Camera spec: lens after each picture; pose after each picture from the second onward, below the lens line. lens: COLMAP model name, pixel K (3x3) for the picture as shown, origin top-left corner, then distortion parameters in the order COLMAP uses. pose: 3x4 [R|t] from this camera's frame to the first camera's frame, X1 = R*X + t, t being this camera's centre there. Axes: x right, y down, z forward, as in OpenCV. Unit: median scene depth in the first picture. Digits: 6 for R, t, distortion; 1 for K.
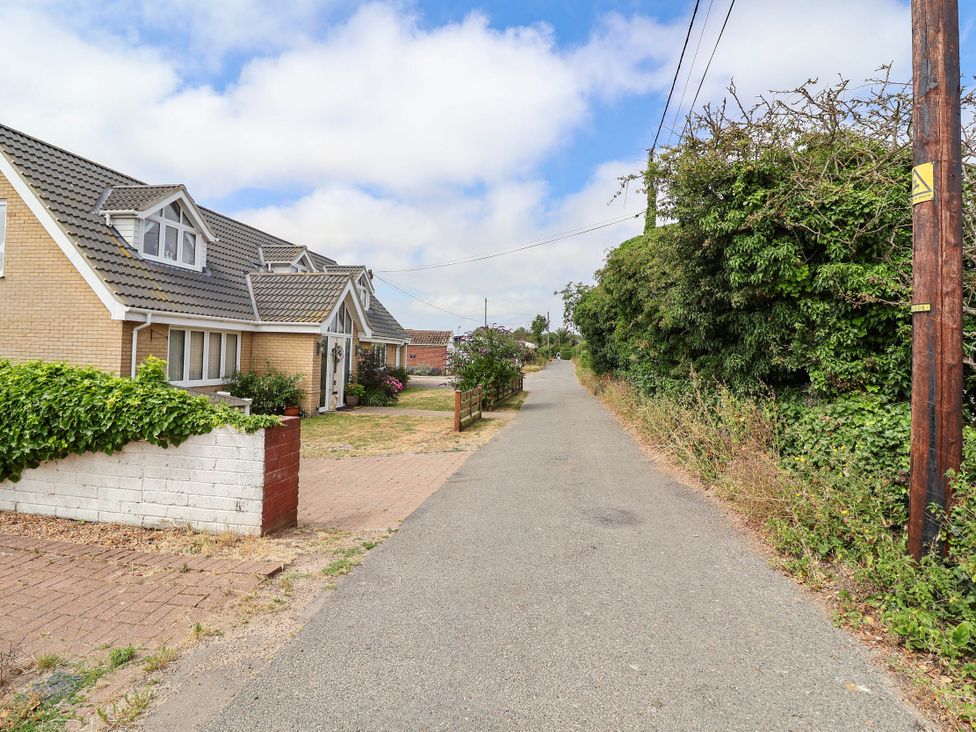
lens RADIAL K [[524.0, 0, 490.3], [0, 524.0, 346.7], [0, 0, 1]] dist [0.003612, -0.014275]
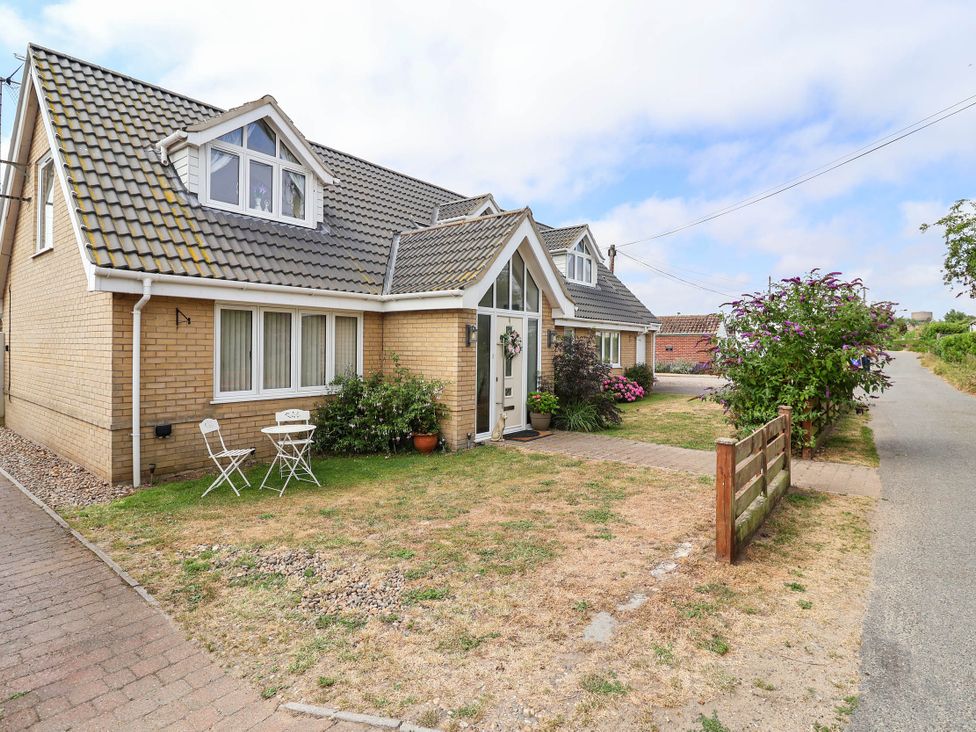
lens RADIAL K [[524.0, 0, 490.3], [0, 524.0, 346.7], [0, 0, 1]] dist [0.003612, -0.014275]
pose [[0.878757, -0.020912, -0.476810, -0.024662], [0.025651, 0.999665, 0.003431, 0.014801], [0.476579, -0.015245, 0.879000, 0.487902]]
